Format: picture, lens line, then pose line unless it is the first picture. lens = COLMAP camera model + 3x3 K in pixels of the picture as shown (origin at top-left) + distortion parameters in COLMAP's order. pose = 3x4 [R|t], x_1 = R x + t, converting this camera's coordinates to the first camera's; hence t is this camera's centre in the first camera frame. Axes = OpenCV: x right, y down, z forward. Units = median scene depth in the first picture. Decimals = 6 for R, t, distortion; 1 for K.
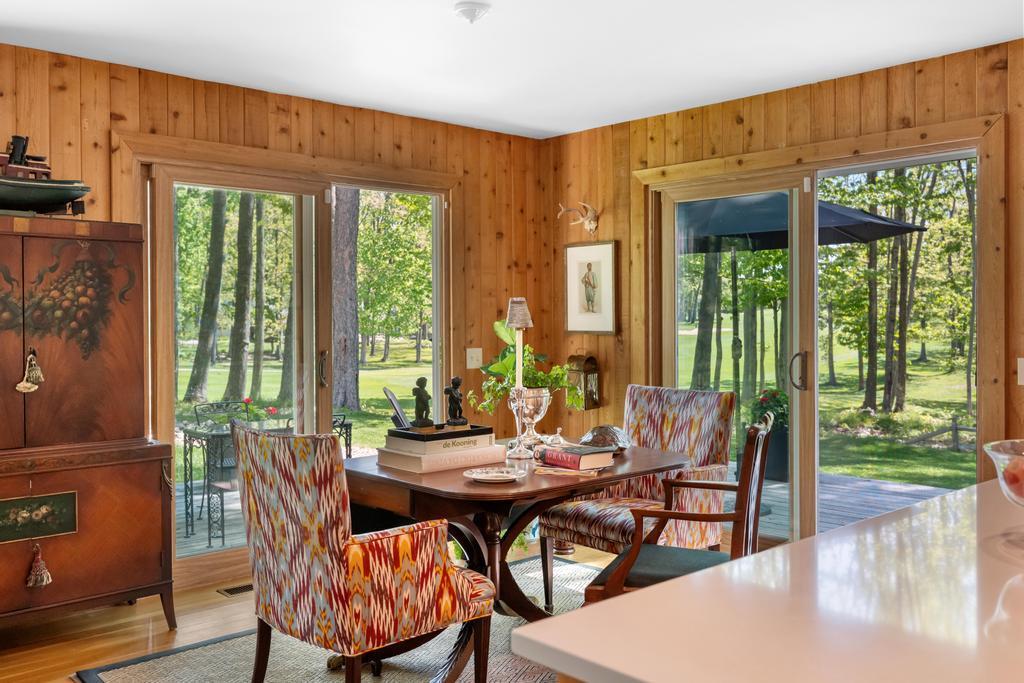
lens RADIAL K [[914.4, 0, 506.3], [0, 914.4, 324.3], [0, 0, 1]] dist [0.007602, 0.004865]
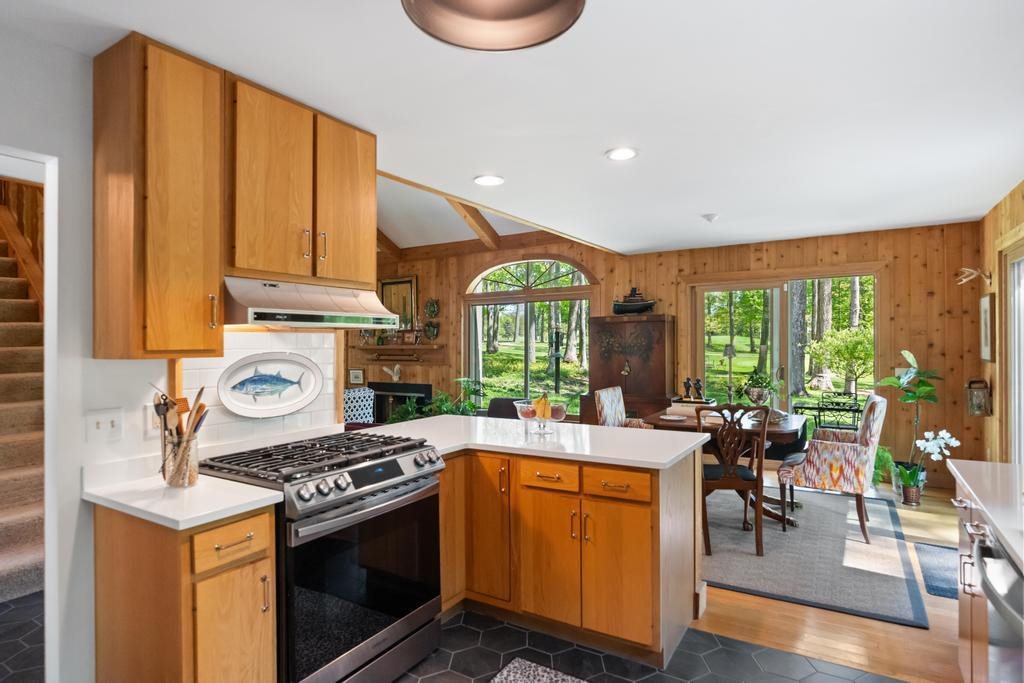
lens RADIAL K [[540.9, 0, 511.3], [0, 540.9, 356.5], [0, 0, 1]] dist [-0.007113, 0.002724]
pose [[0.274479, 0.022666, -0.961326, 0.854615], [0.004085, 0.999686, 0.024737, -0.025519], [0.961584, -0.010717, 0.274301, 0.127351]]
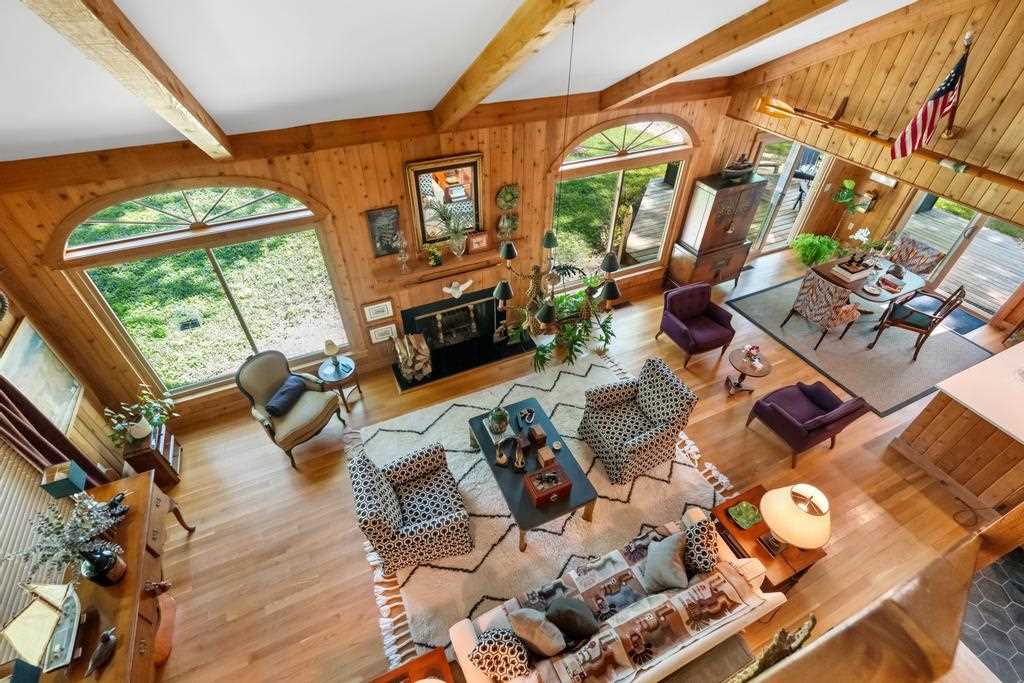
lens RADIAL K [[459.4, 0, 506.5], [0, 459.4, 340.2], [0, 0, 1]] dist [-0.008680, 0.000213]
pose [[0.955842, 0.199044, -0.216212, -0.707585], [-0.011460, 0.760398, 0.649356, -0.623753], [0.293657, -0.618204, 0.729101, -0.696103]]
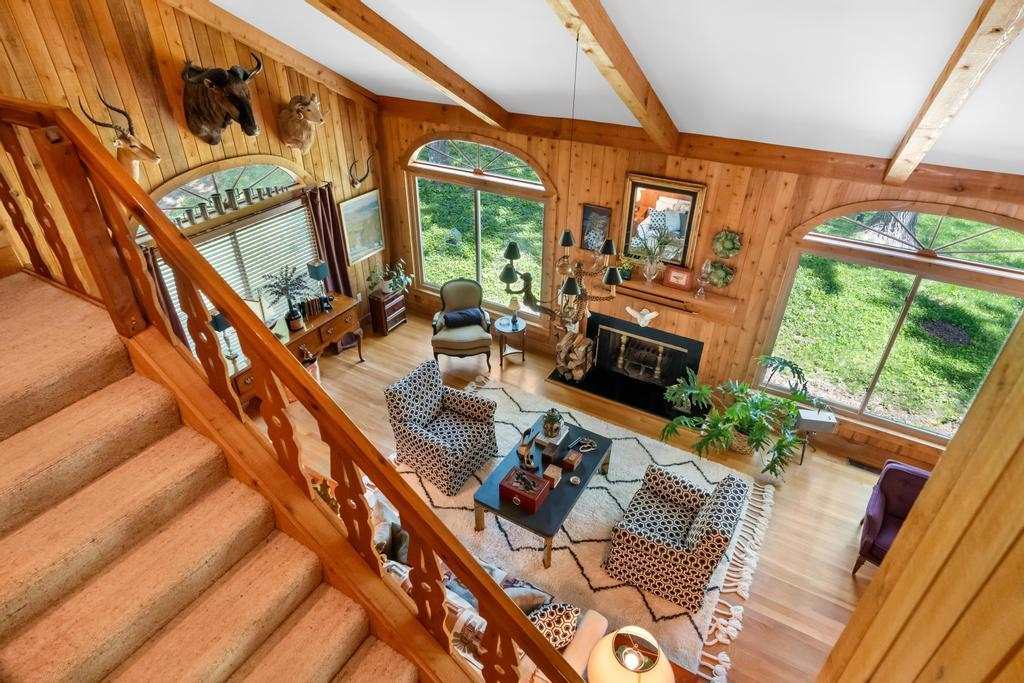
lens RADIAL K [[560.2, 0, 517.1], [0, 560.2, 346.9], [0, 0, 1]] dist [-0.004633, -0.003240]
pose [[0.302506, 0.524000, -0.796187, -0.054970], [-0.017028, 0.838162, 0.545155, -0.624934], [0.952995, -0.151355, 0.262472, -0.432889]]
